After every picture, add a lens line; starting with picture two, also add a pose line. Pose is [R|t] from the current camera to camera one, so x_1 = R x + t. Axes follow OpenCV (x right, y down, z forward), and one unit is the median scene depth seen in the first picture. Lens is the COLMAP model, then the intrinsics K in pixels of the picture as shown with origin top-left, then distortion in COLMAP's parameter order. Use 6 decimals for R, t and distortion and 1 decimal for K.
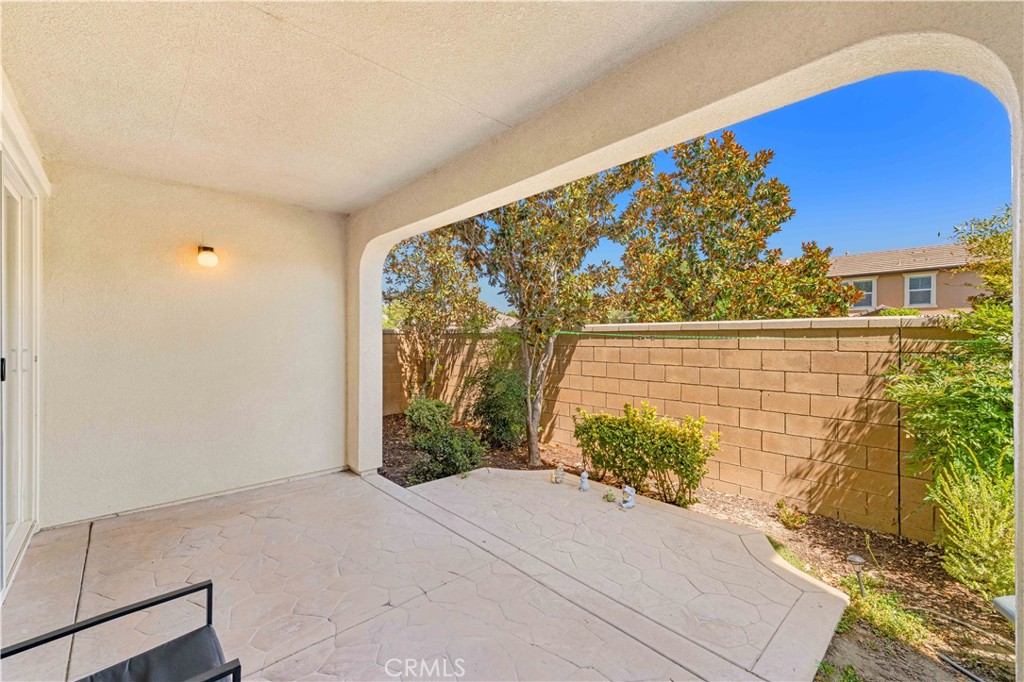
lens RADIAL K [[421.8, 0, 509.0], [0, 421.8, 338.1], [0, 0, 1]] dist [0.000544, 0.000084]
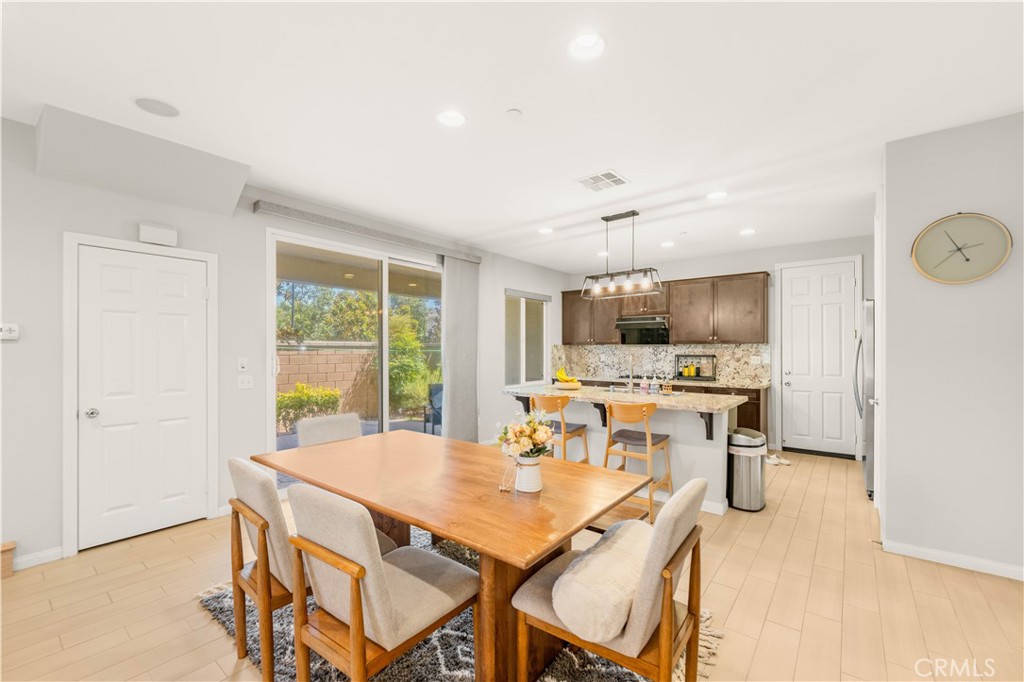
lens RADIAL K [[445.0, 0, 512.0], [0, 445.0, 341.0], [0, 0, 1]] dist [0.000203, 0.000017]
pose [[-0.174853, 0.022411, 0.984339, -2.069752], [-0.001880, 0.999731, -0.023096, 0.007512], [-0.984593, -0.005889, -0.174764, 0.463181]]
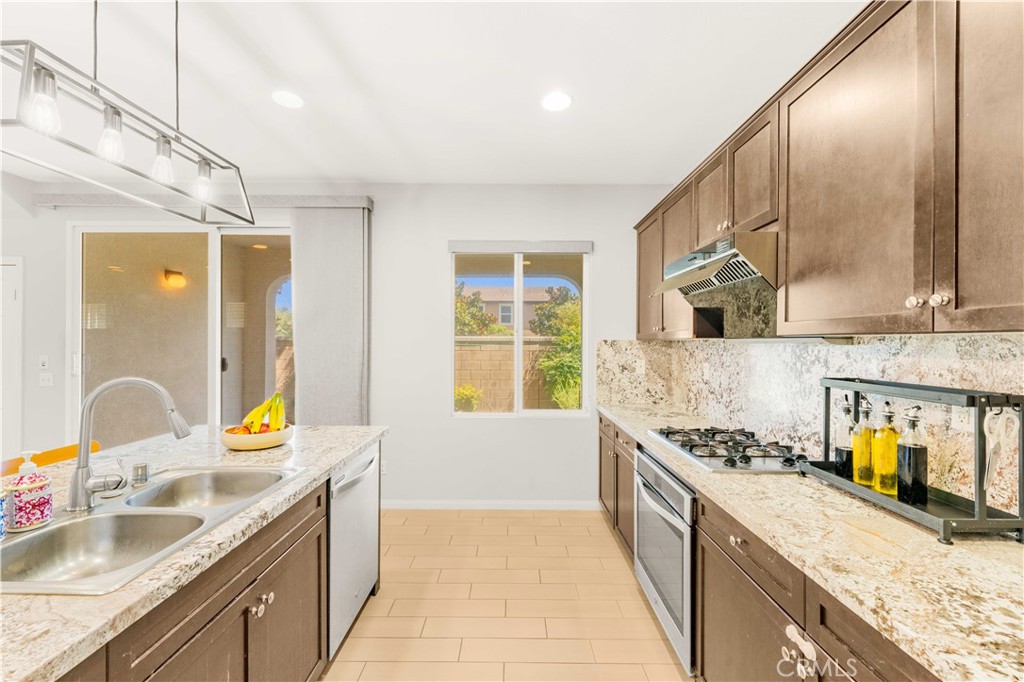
lens RADIAL K [[424.7, 0, 512.0], [0, 424.7, 341.0], [0, 0, 1]] dist [0.000387, 0.000027]
pose [[0.676486, 0.008253, 0.736409, -0.958908], [-0.007634, 0.999962, -0.004194, -0.013678], [-0.736416, -0.002785, 0.676524, -0.557043]]
